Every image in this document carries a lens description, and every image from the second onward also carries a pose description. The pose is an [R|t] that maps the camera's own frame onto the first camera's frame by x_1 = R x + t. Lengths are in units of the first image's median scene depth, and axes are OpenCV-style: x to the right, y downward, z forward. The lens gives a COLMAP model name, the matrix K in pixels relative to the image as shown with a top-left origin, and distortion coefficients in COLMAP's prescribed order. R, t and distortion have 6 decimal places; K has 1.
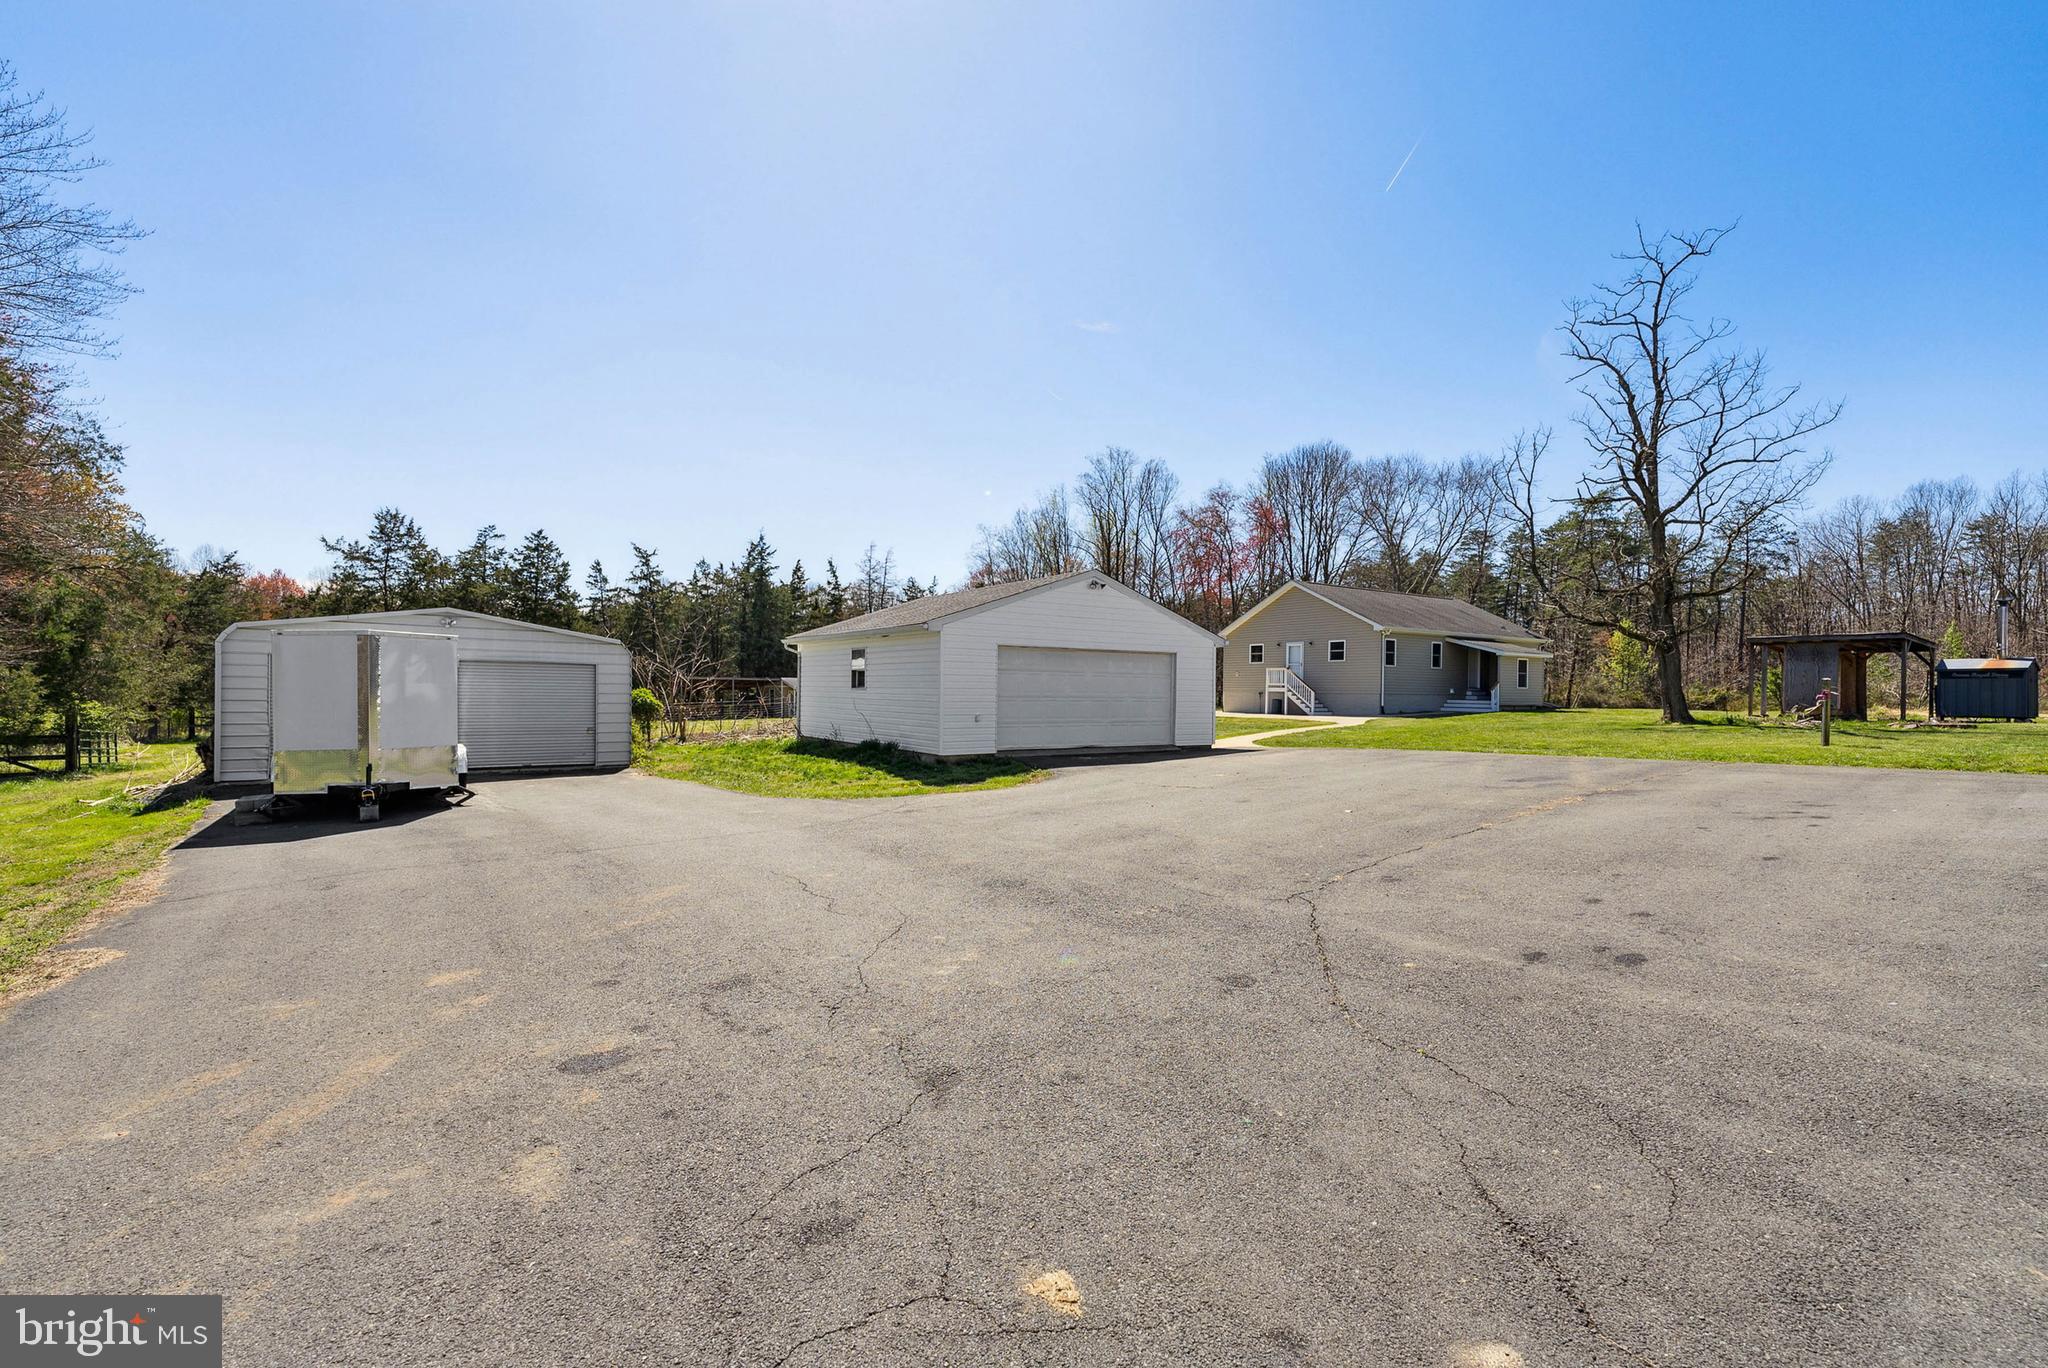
lens RADIAL K [[855.2, 0, 1033.7], [0, 855.2, 687.1], [0, 0, 1]] dist [-0.000528, 0.000364]
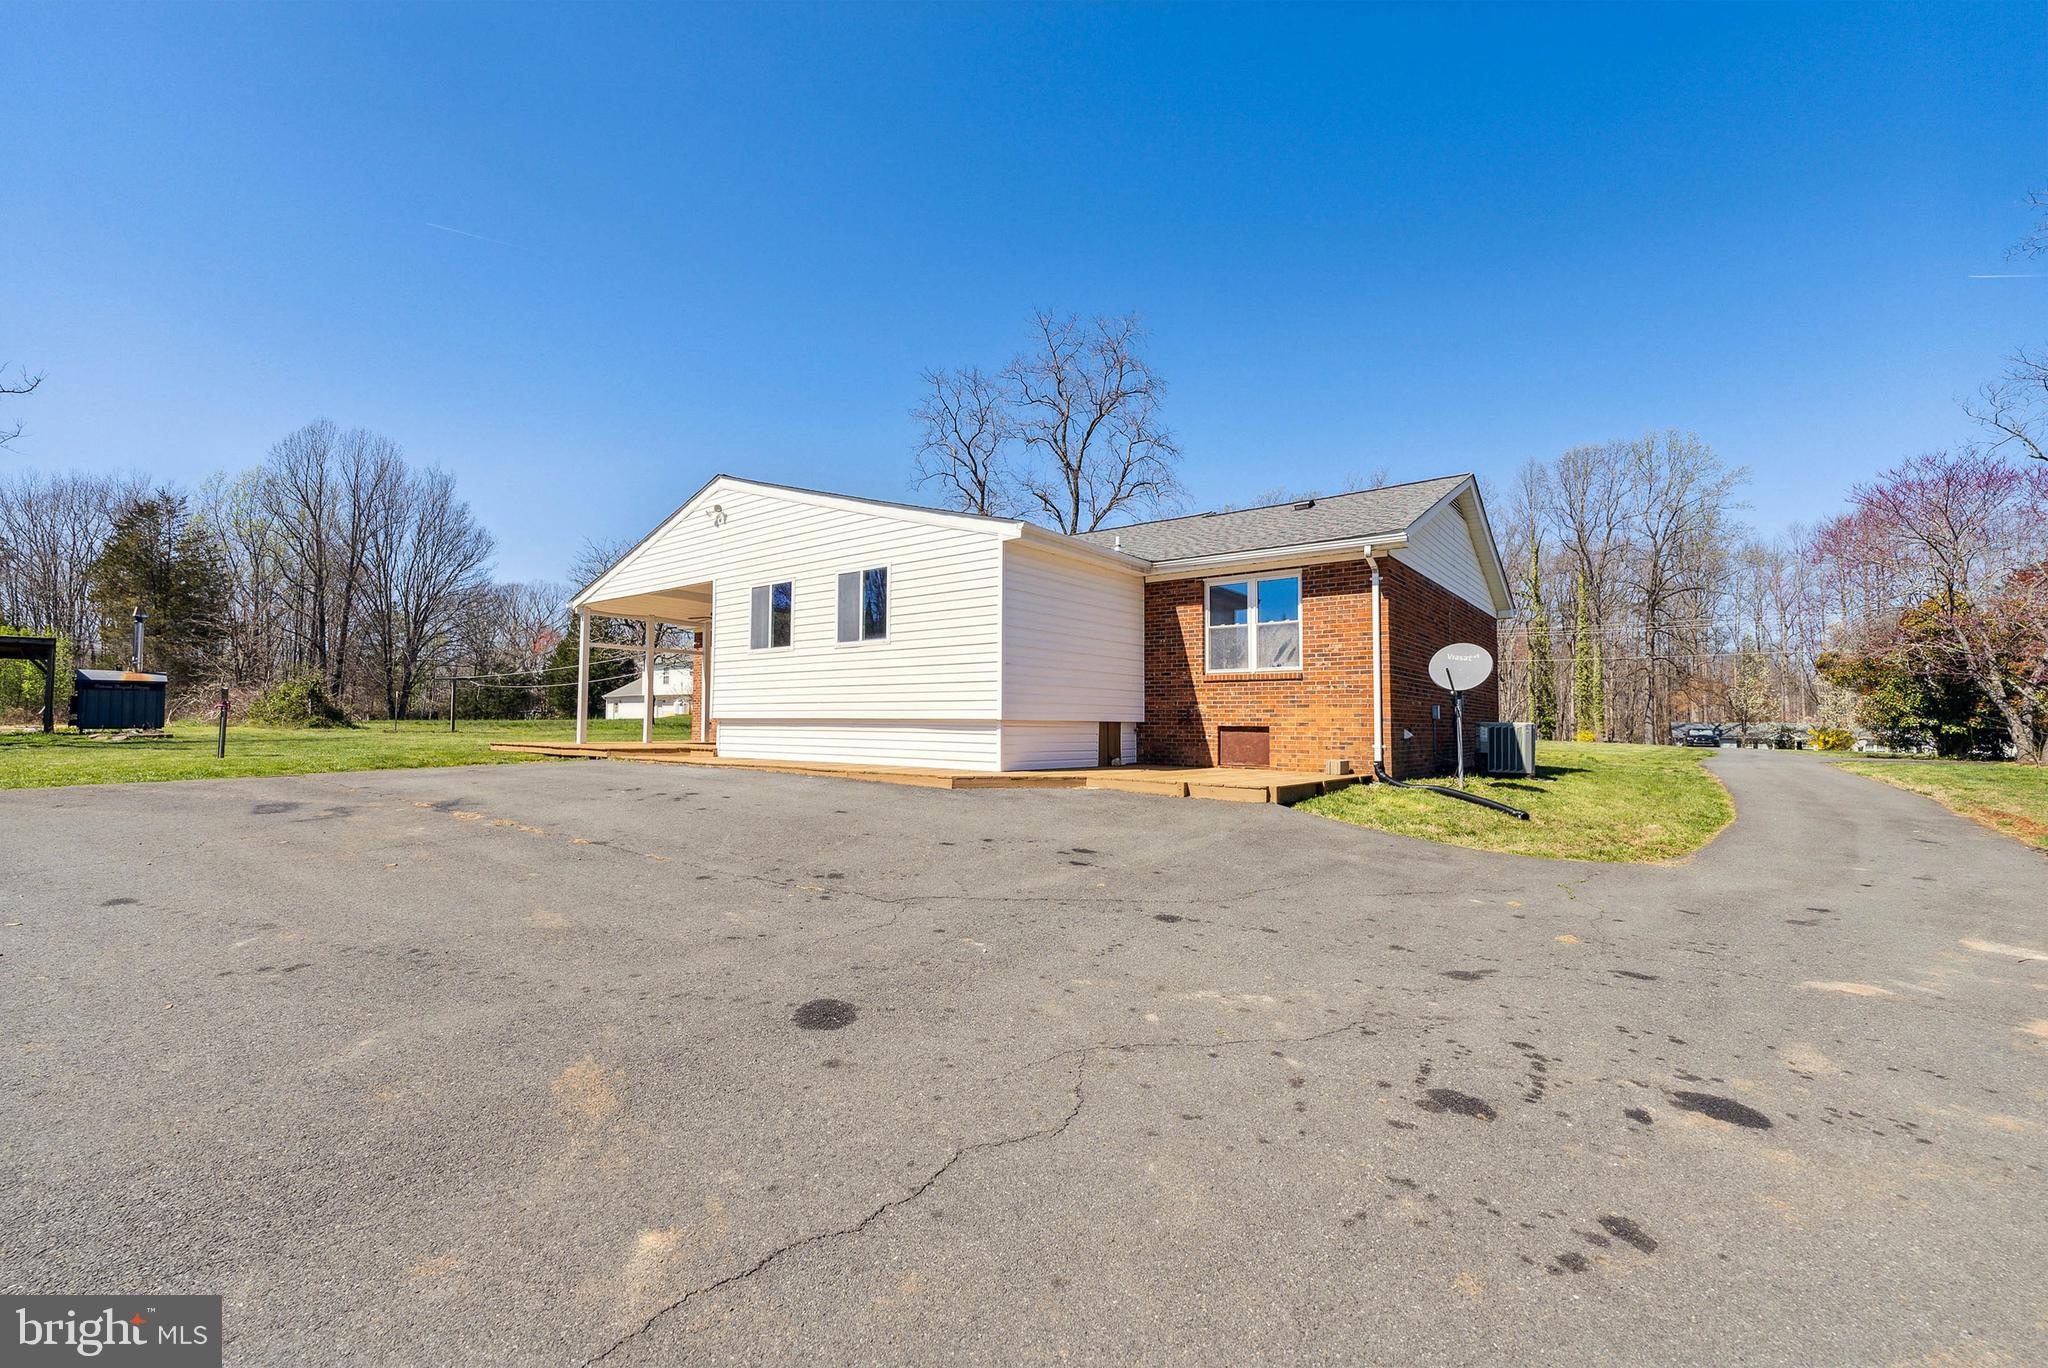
lens RADIAL K [[855.2, 0, 1020.4], [0, 855.2, 682.8], [0, 0, 1]] dist [-0.000528, 0.000364]
pose [[-0.277593, 0.034807, 0.960068, -0.077131], [-0.013398, 0.999106, -0.040096, 0.003549], [-0.960605, -0.023994, -0.276878, 0.128211]]
